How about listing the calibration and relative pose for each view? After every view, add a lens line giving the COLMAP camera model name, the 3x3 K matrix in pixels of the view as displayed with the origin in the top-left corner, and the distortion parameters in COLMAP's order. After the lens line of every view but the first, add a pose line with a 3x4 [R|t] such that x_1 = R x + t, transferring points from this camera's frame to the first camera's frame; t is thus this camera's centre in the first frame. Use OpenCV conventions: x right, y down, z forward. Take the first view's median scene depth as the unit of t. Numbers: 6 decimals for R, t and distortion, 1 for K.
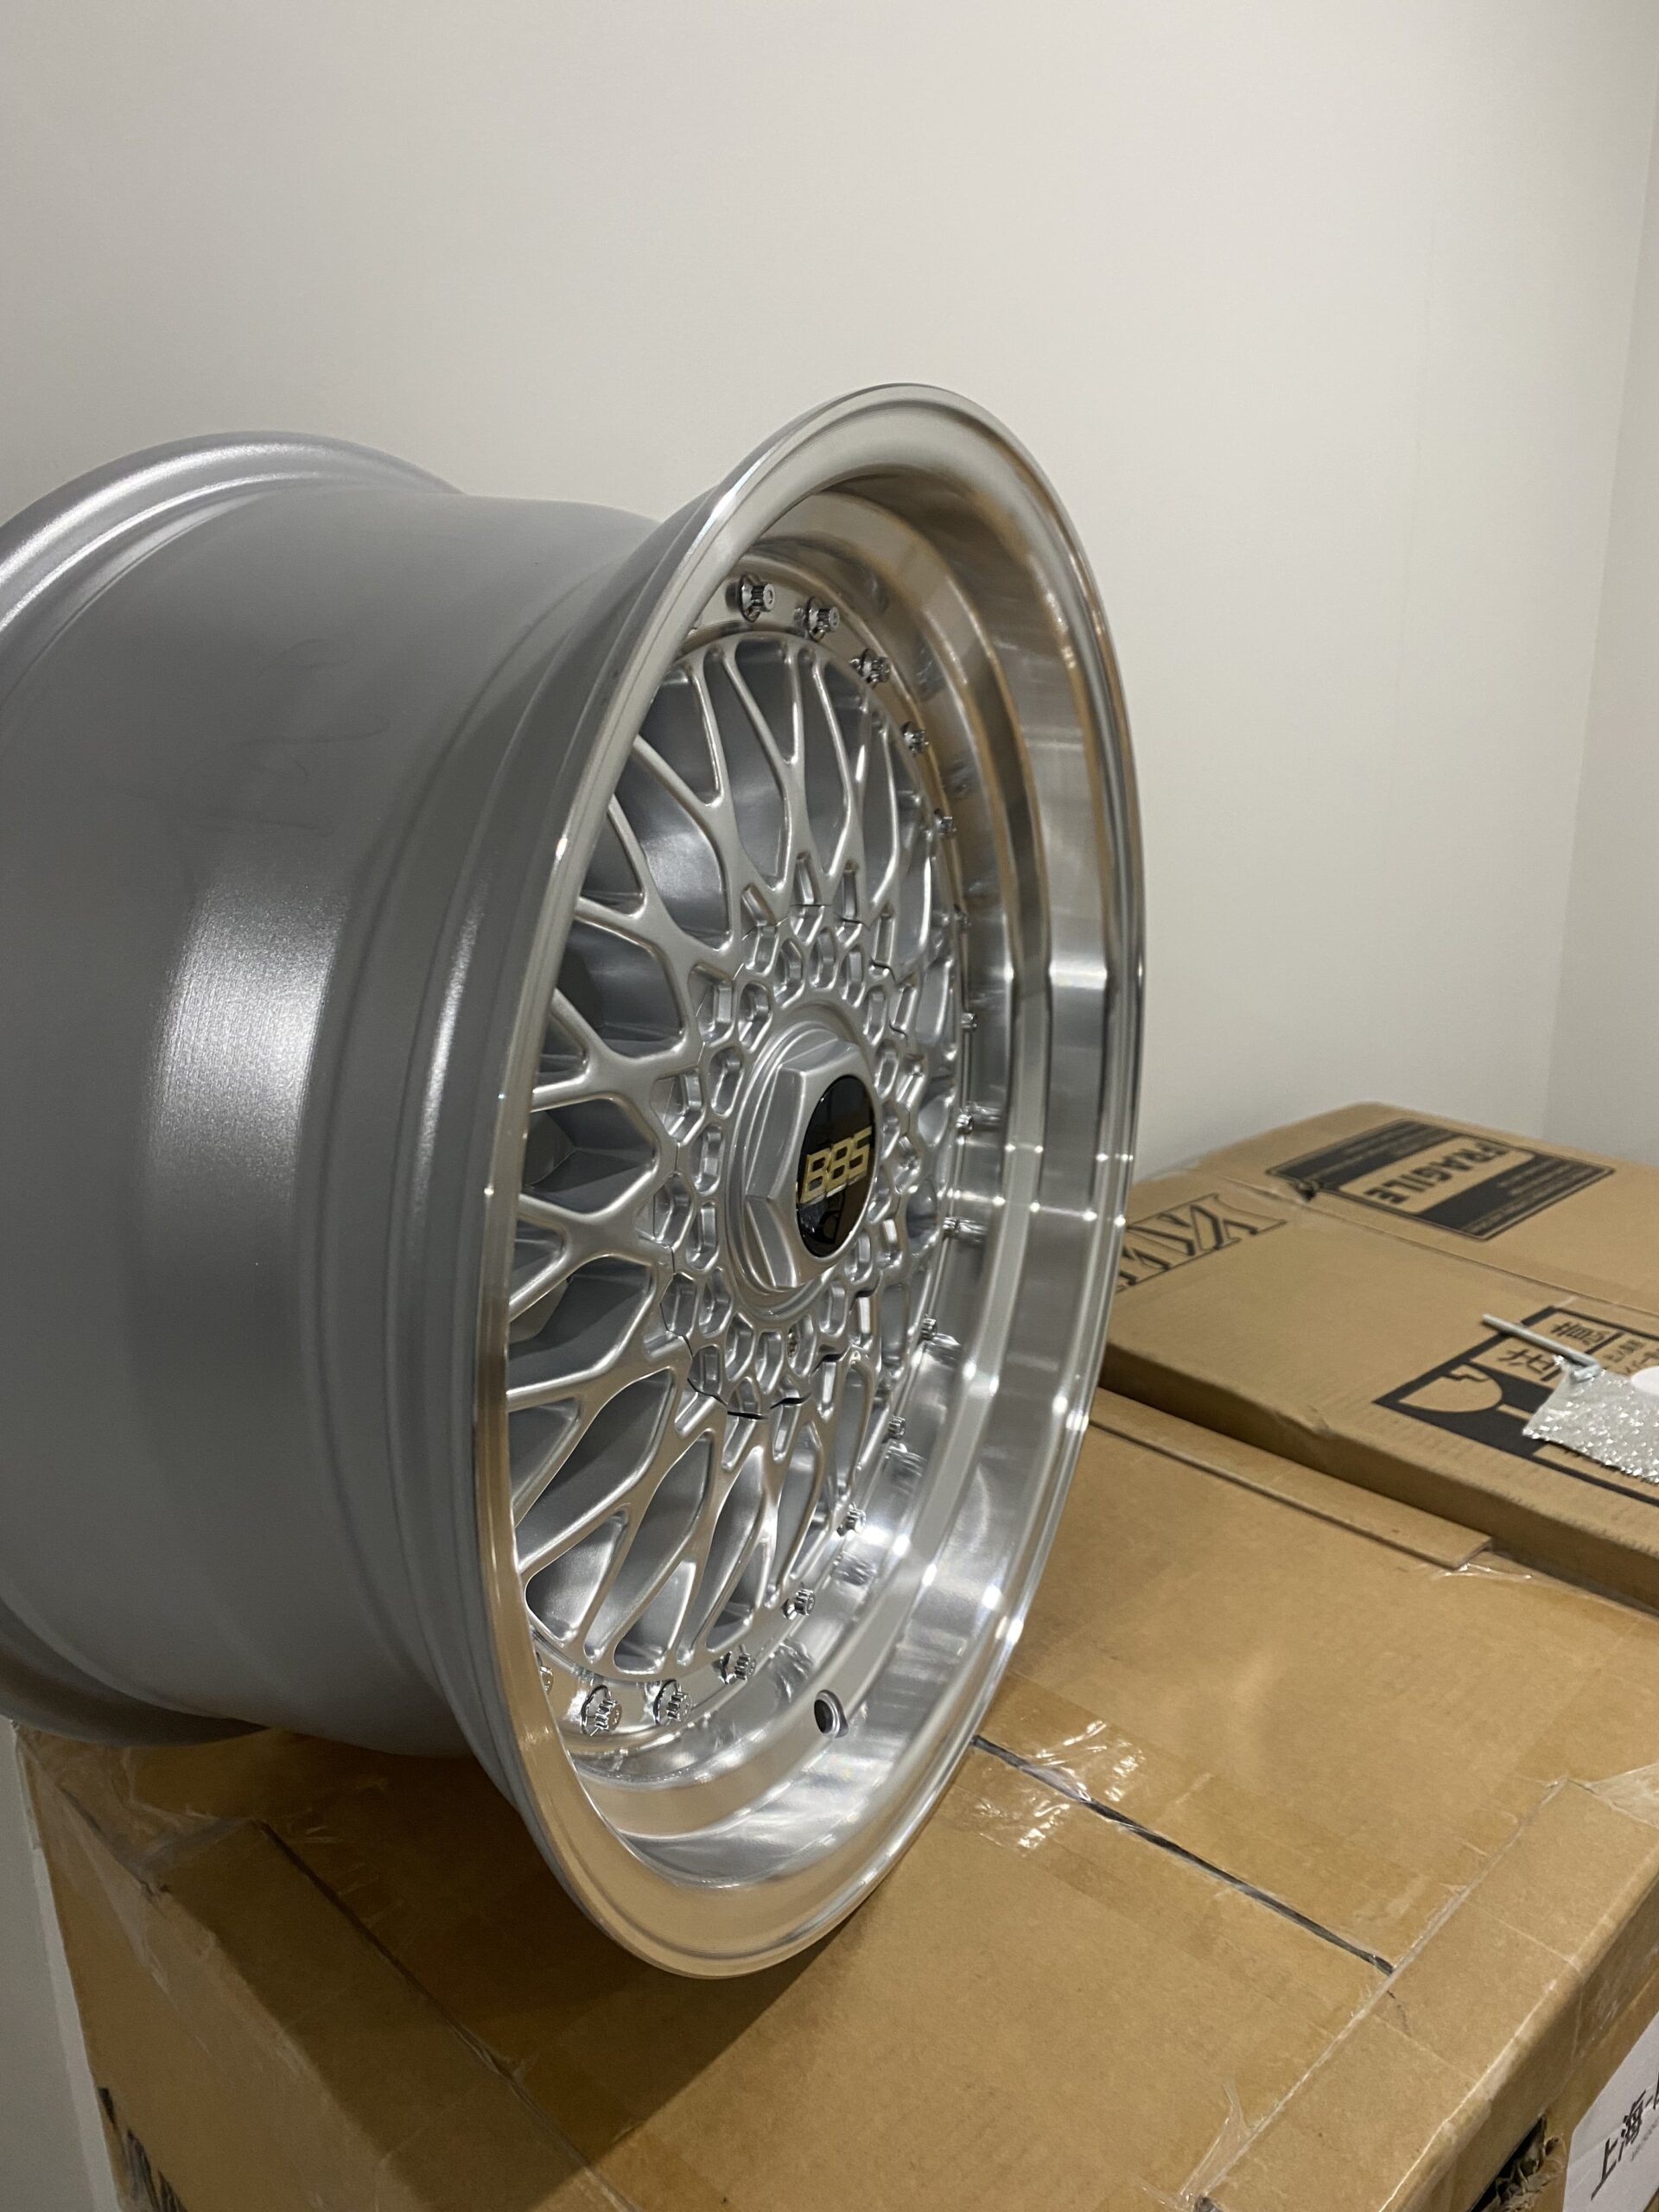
lens RADIAL K [[1655.5, 0, 832.4], [0, 1655.5, 1115.5], [0, 0, 1]] dist [-0.034082, -0.000804]
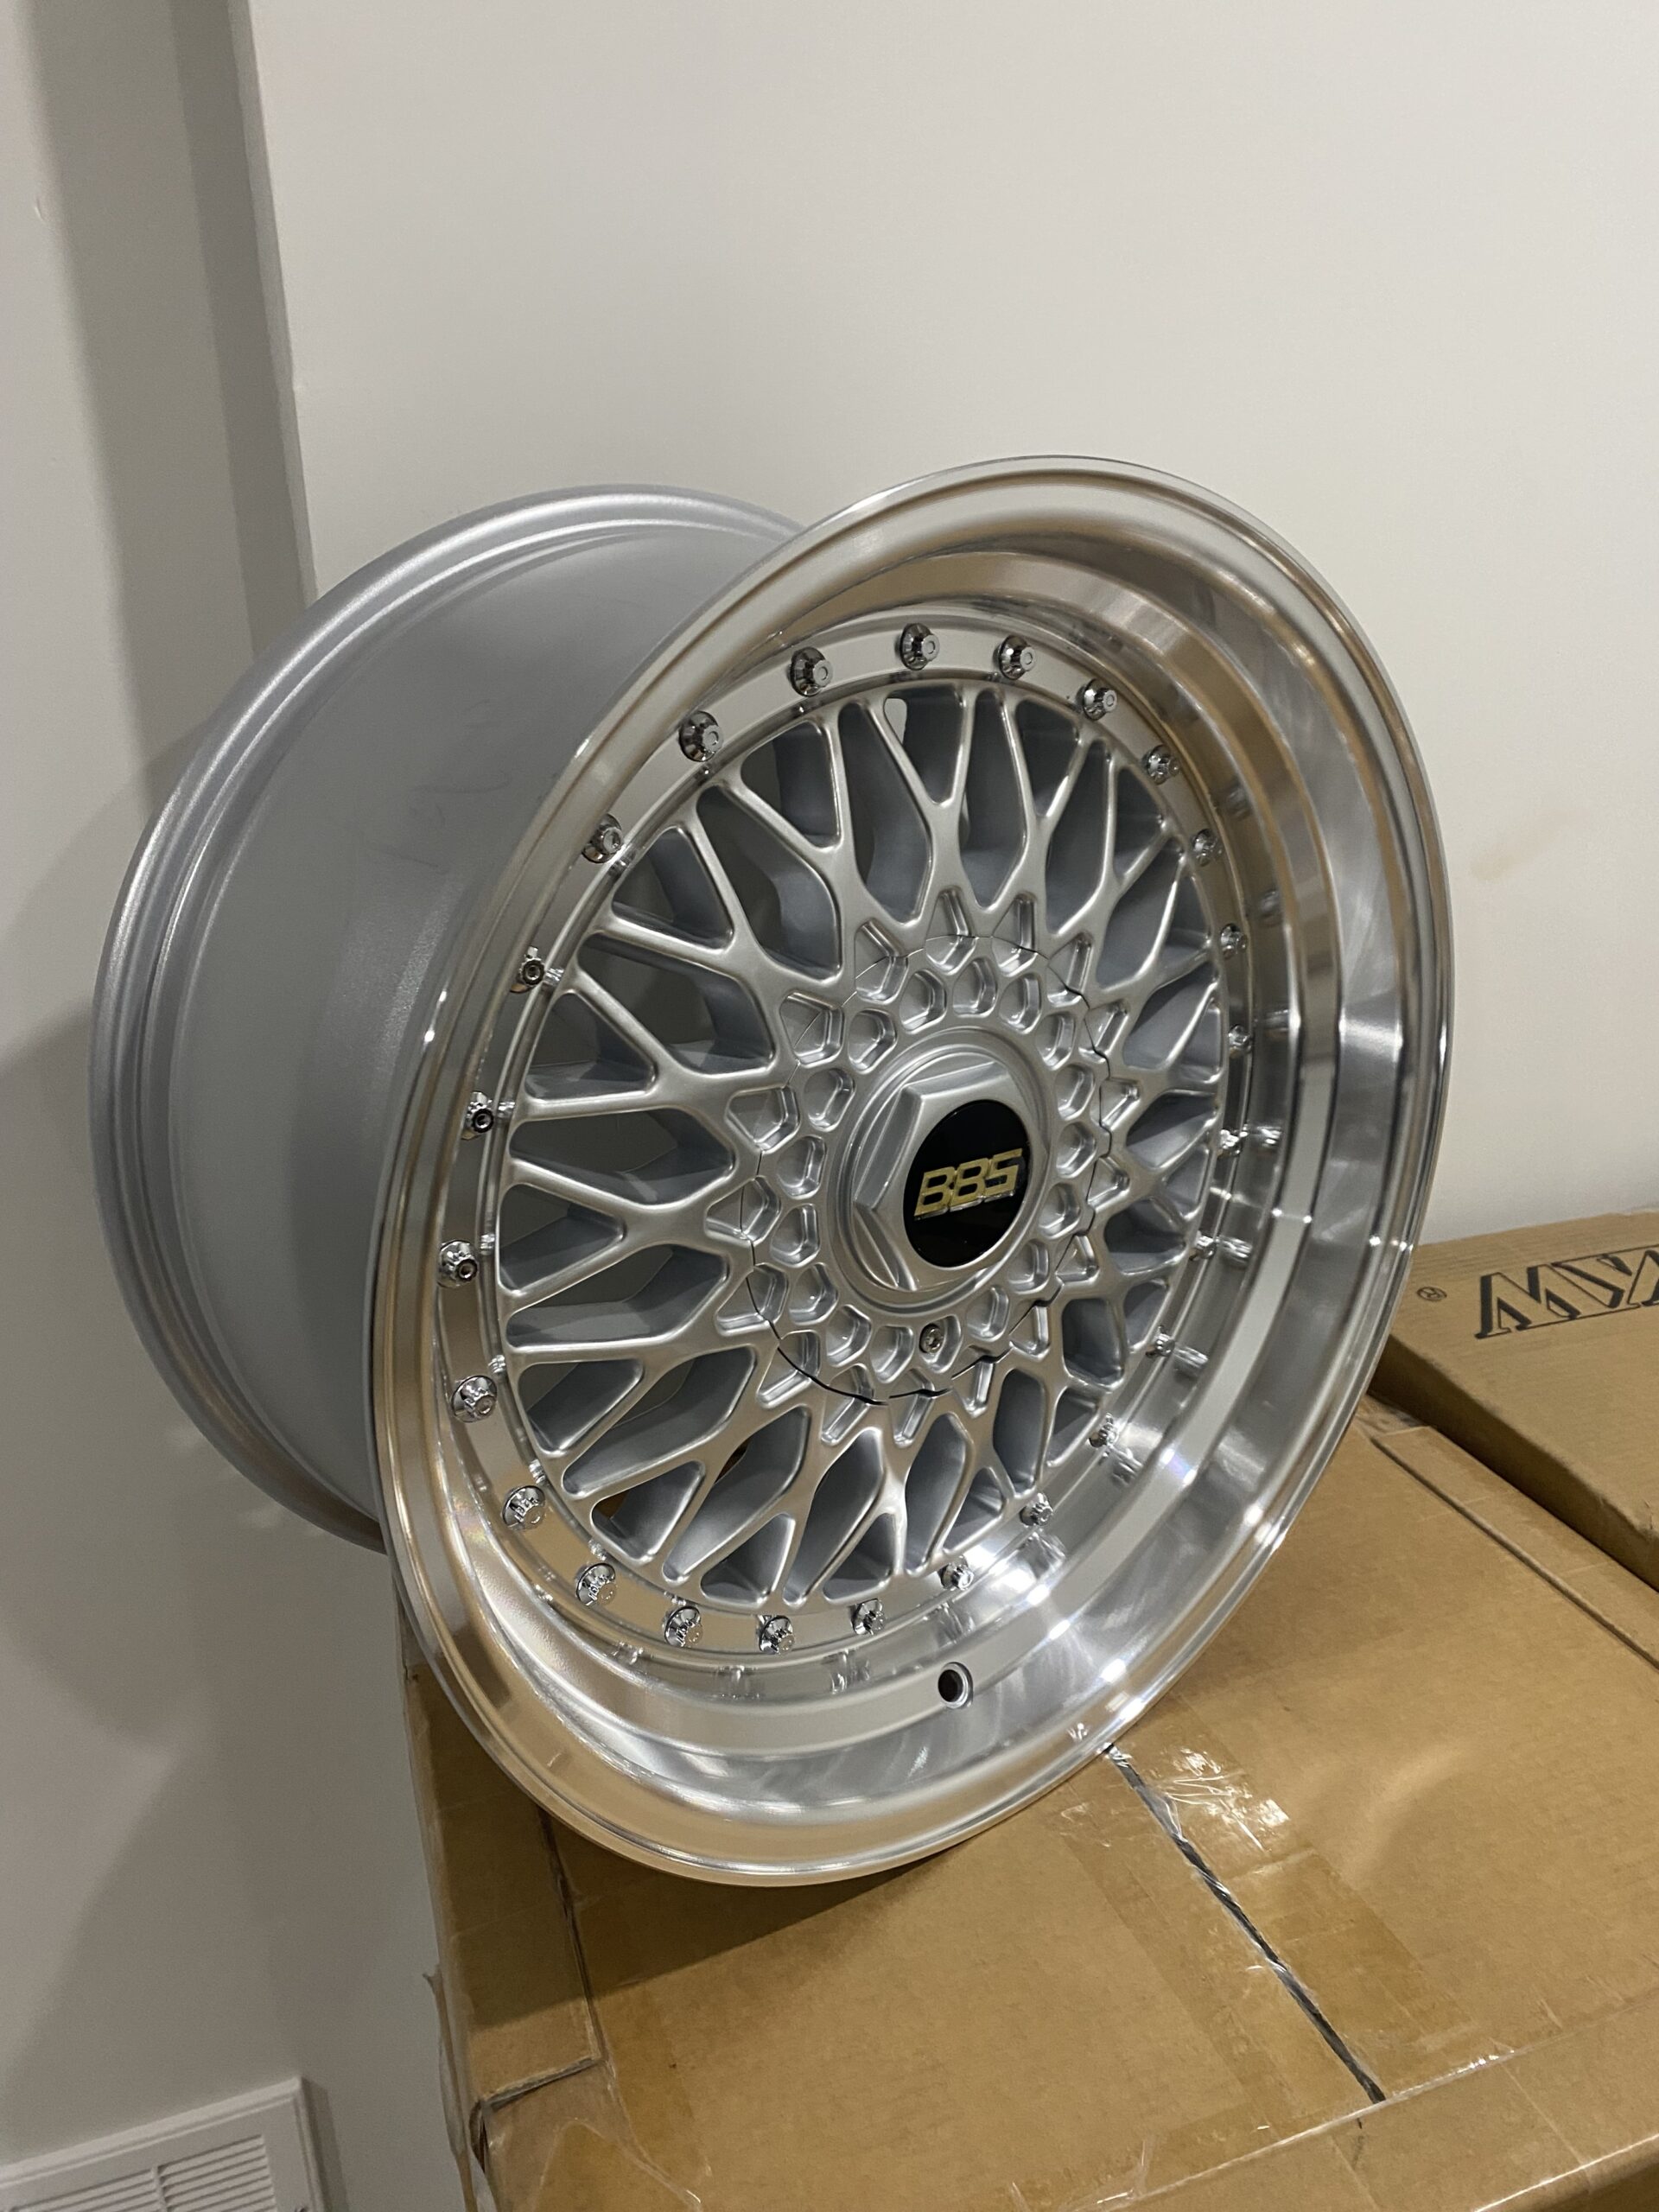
lens RADIAL K [[1655.5, 0, 823.0], [0, 1655.5, 1097.8], [0, 0, 1]] dist [-0.034082, -0.000804]
pose [[0.900547, 0.124869, -0.416441, 0.348265], [-0.104660, 0.991962, 0.071112, -0.088628], [0.421973, -0.020455, 0.906377, 0.006526]]
